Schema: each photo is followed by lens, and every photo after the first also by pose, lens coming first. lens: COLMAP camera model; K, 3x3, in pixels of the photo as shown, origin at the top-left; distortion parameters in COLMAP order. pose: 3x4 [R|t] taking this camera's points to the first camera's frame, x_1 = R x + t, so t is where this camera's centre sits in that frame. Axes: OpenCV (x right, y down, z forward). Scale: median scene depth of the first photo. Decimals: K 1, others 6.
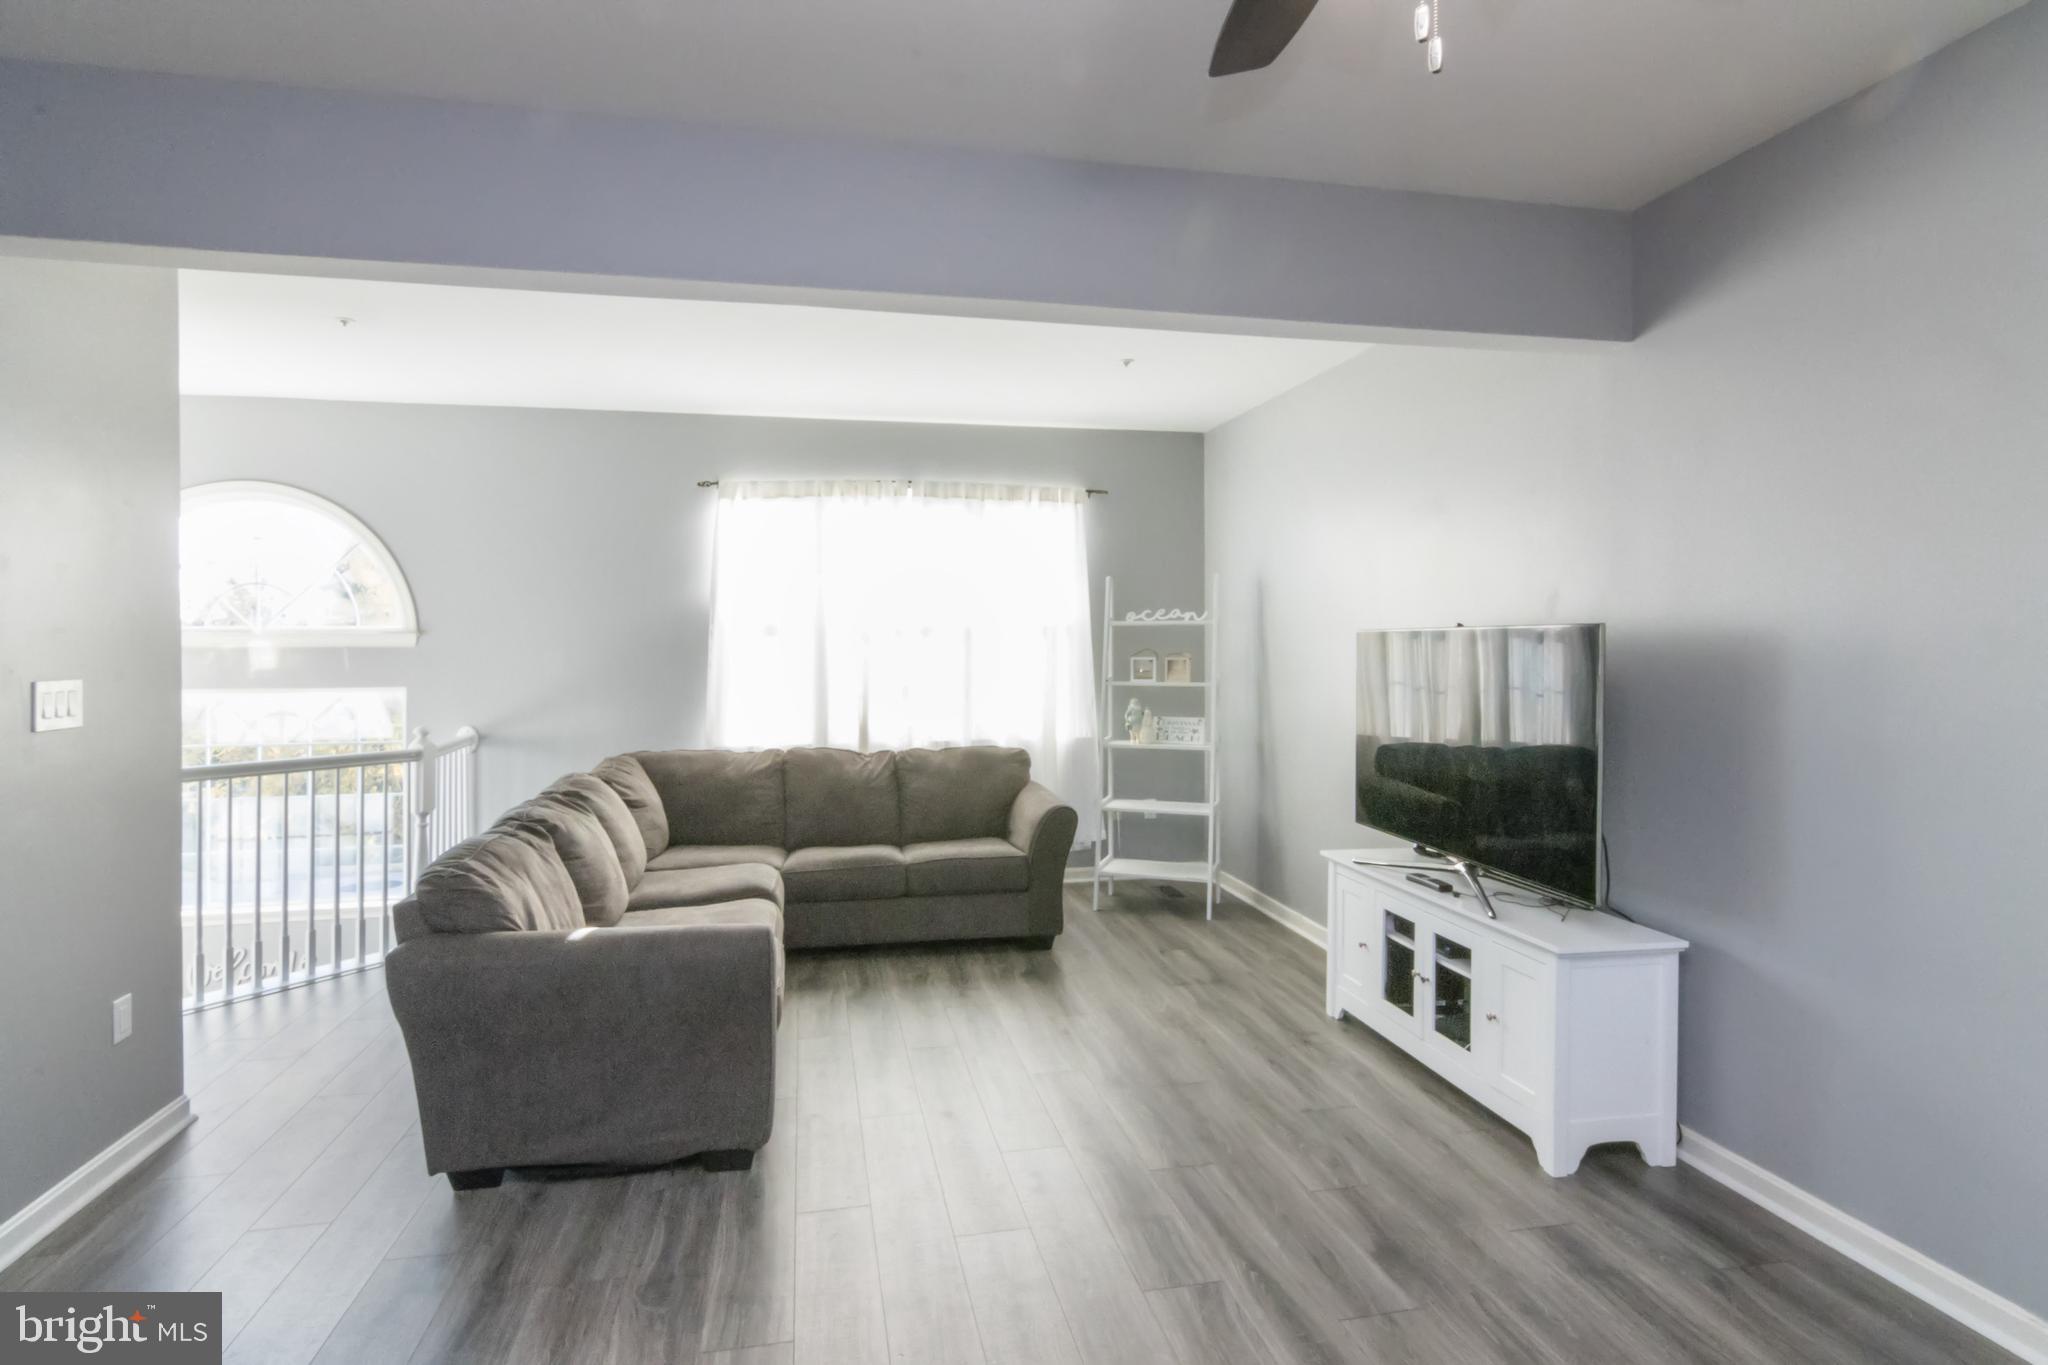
lens RADIAL K [[1055.1, 0, 1033.3], [0, 1055.1, 651.9], [0, 0, 1]] dist [-0.001291, -0.000014]
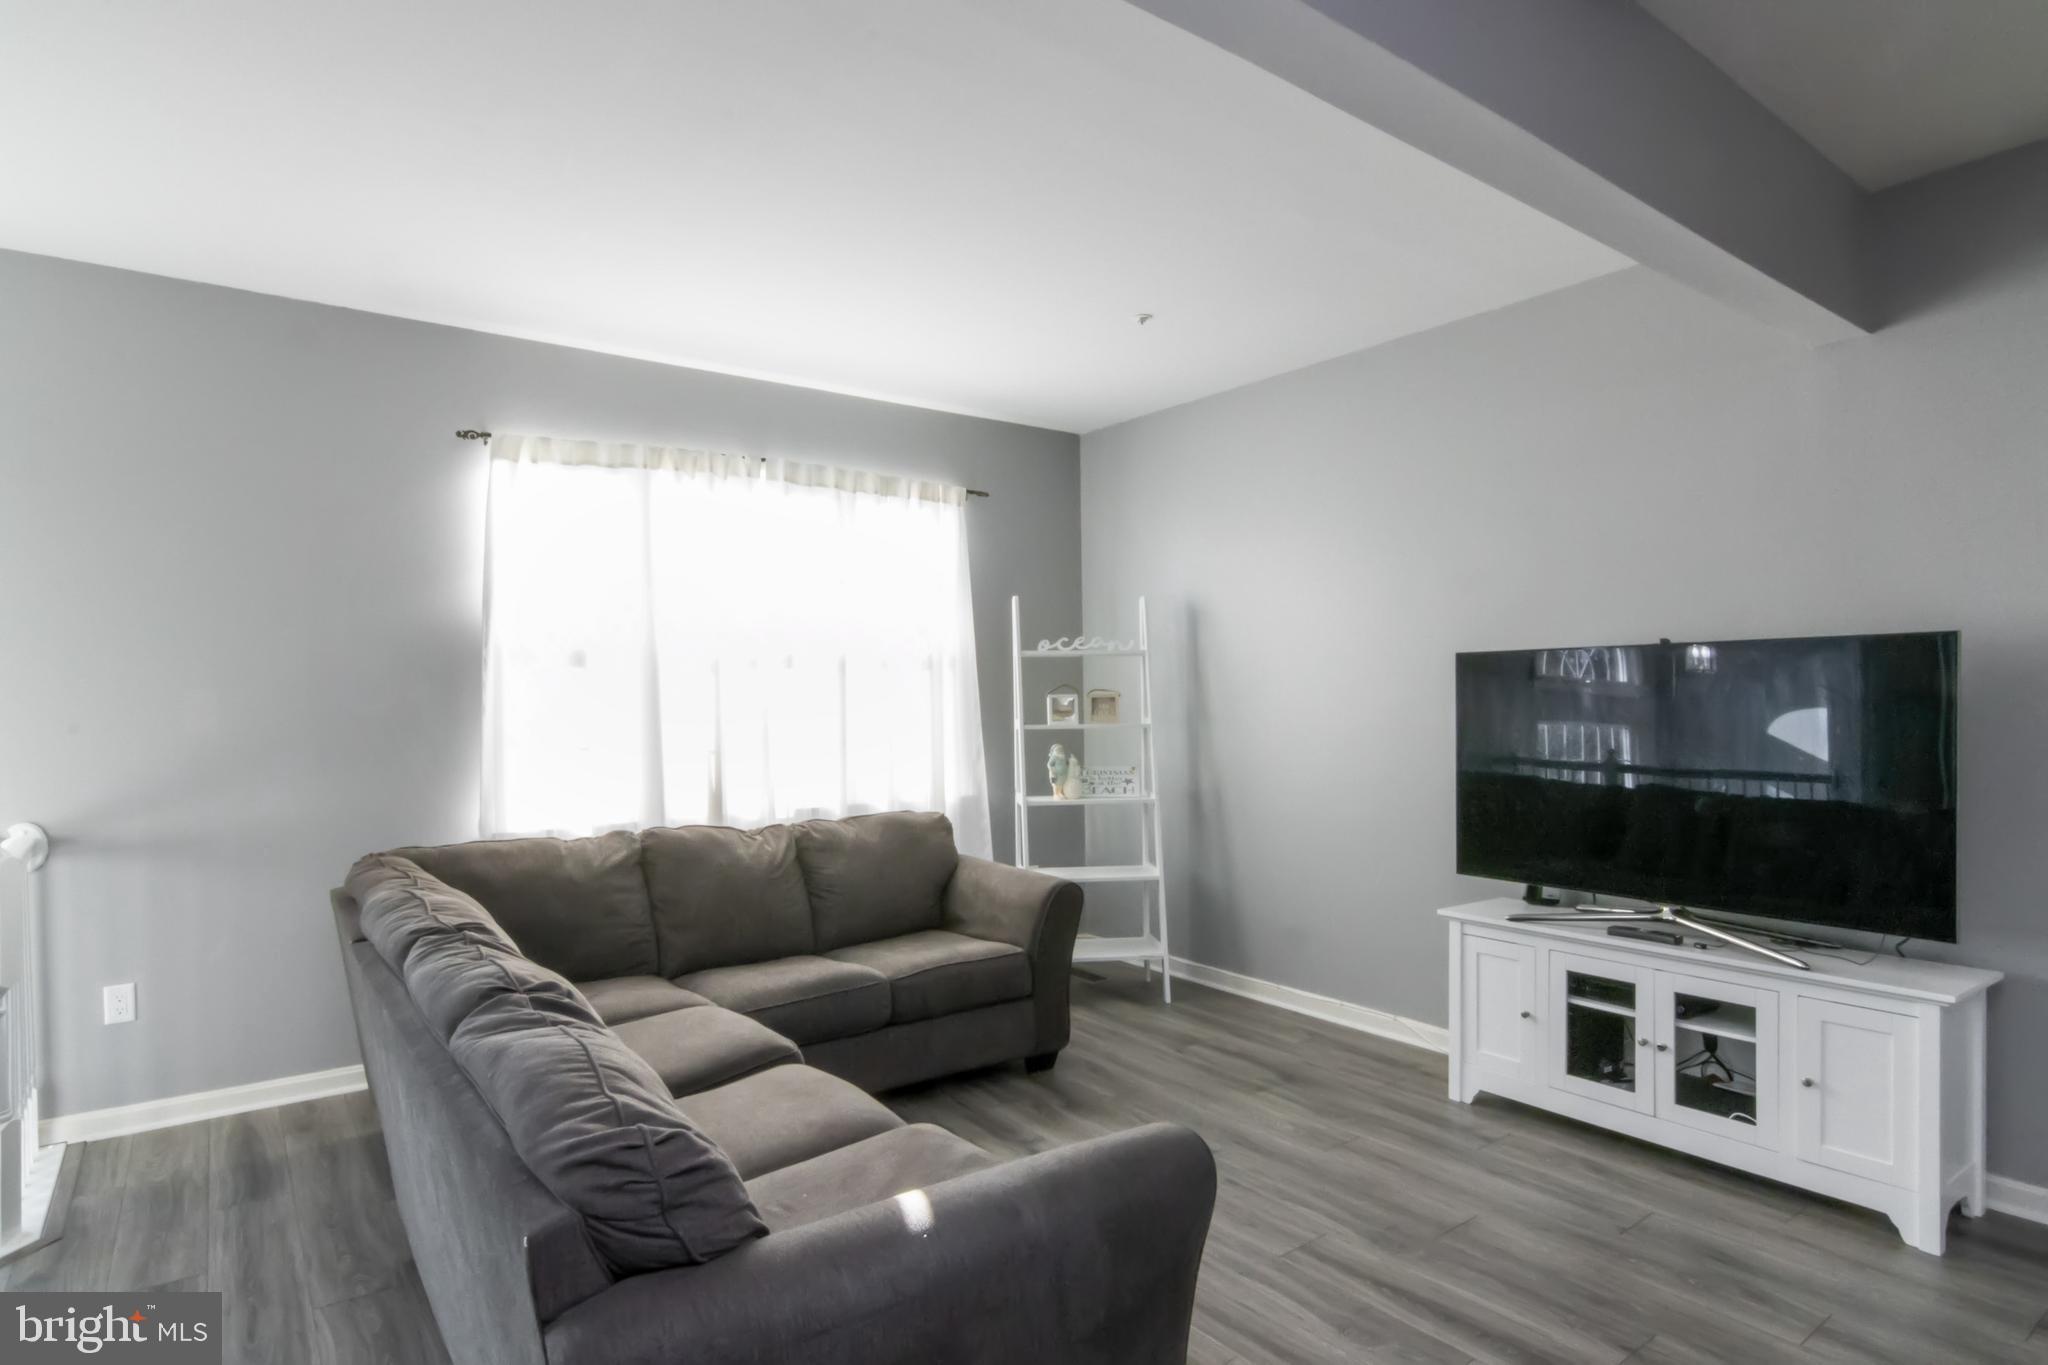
lens RADIAL K [[1055.1, 0, 988.7], [0, 1055.1, 745.2], [0, 0, 1]] dist [-0.001291, -0.000014]
pose [[0.914626, -0.026149, 0.403454, -0.301034], [0.014543, 0.999388, 0.031803, 0.018373], [-0.404039, -0.023220, 0.914447, 0.282623]]
